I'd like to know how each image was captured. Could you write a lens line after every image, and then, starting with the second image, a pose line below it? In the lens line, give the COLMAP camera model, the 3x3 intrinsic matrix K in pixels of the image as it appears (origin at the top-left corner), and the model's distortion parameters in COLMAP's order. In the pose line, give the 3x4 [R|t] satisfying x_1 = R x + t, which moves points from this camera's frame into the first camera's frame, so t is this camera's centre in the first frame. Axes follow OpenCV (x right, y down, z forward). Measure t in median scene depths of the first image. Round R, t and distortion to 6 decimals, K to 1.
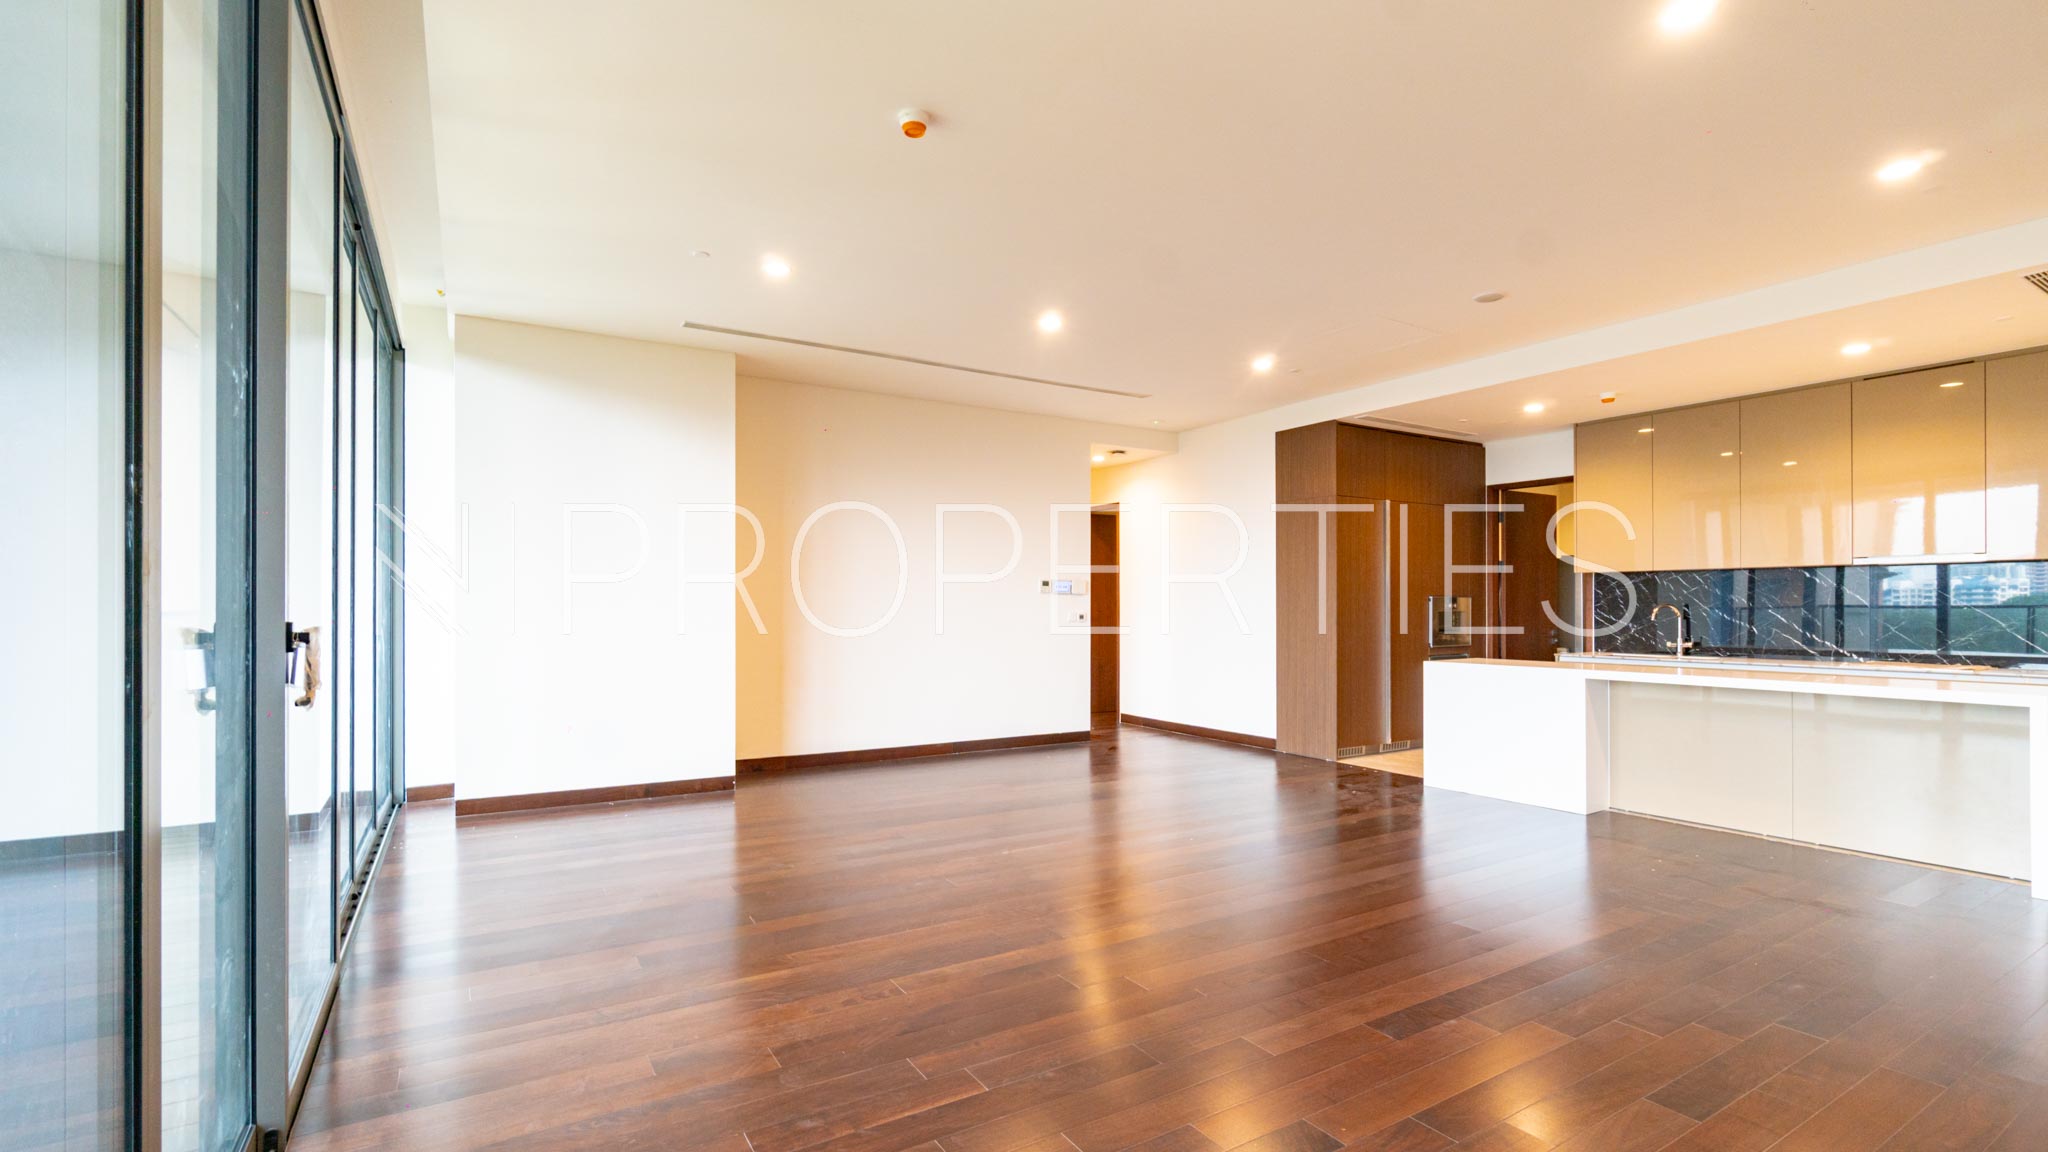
lens RADIAL K [[895.4, 0, 1016.1], [0, 895.4, 592.4], [0, 0, 1]] dist [-0.000358, -0.000995]
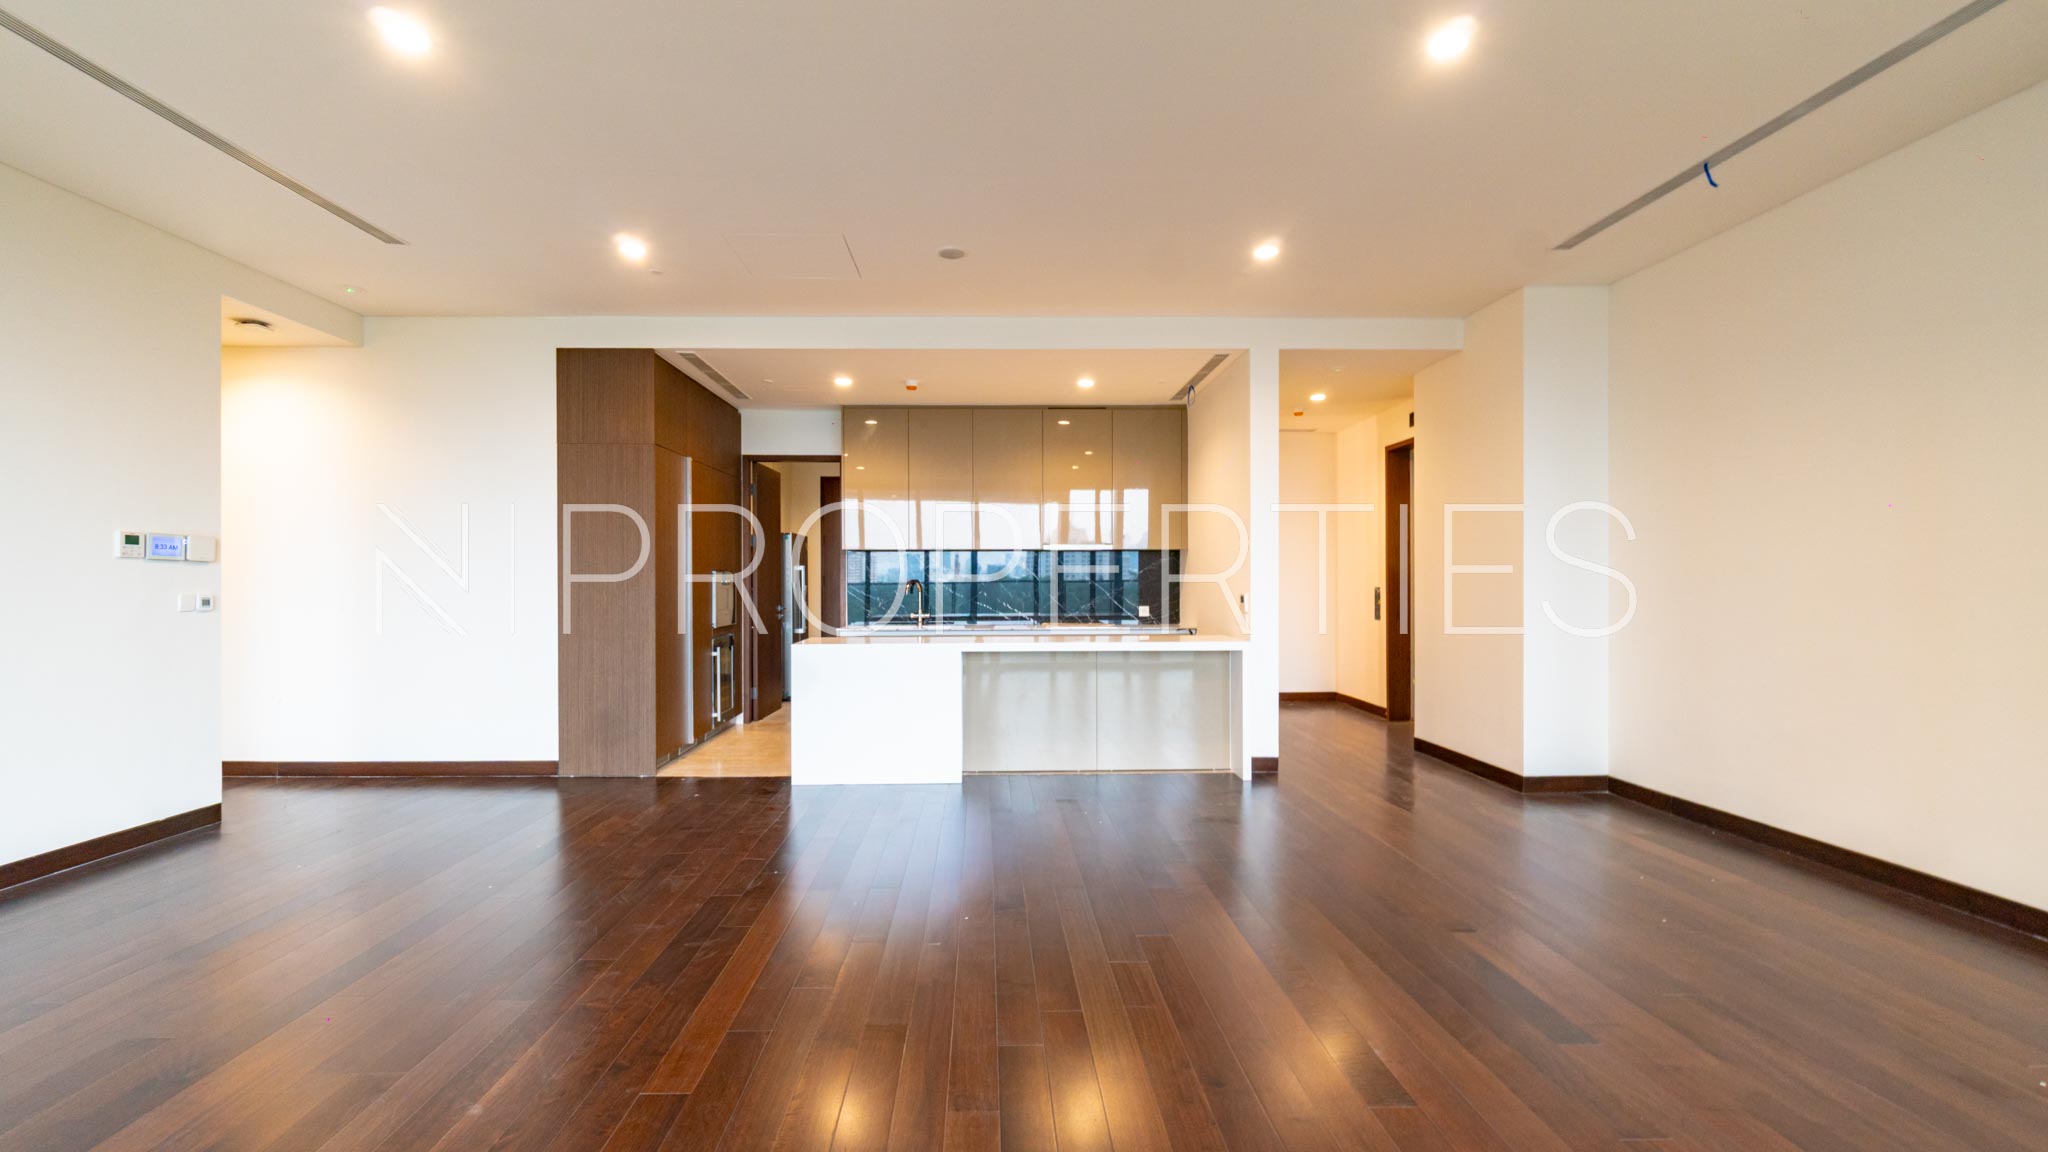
lens RADIAL K [[895.4, 0, 1027.2], [0, 895.4, 584.6], [0, 0, 1]] dist [-0.000358, -0.000995]
pose [[0.498816, -0.004308, 0.866697, -0.165080], [-0.011108, 0.999874, 0.011363, 0.004543], [-0.866637, -0.015295, 0.498705, 0.300104]]
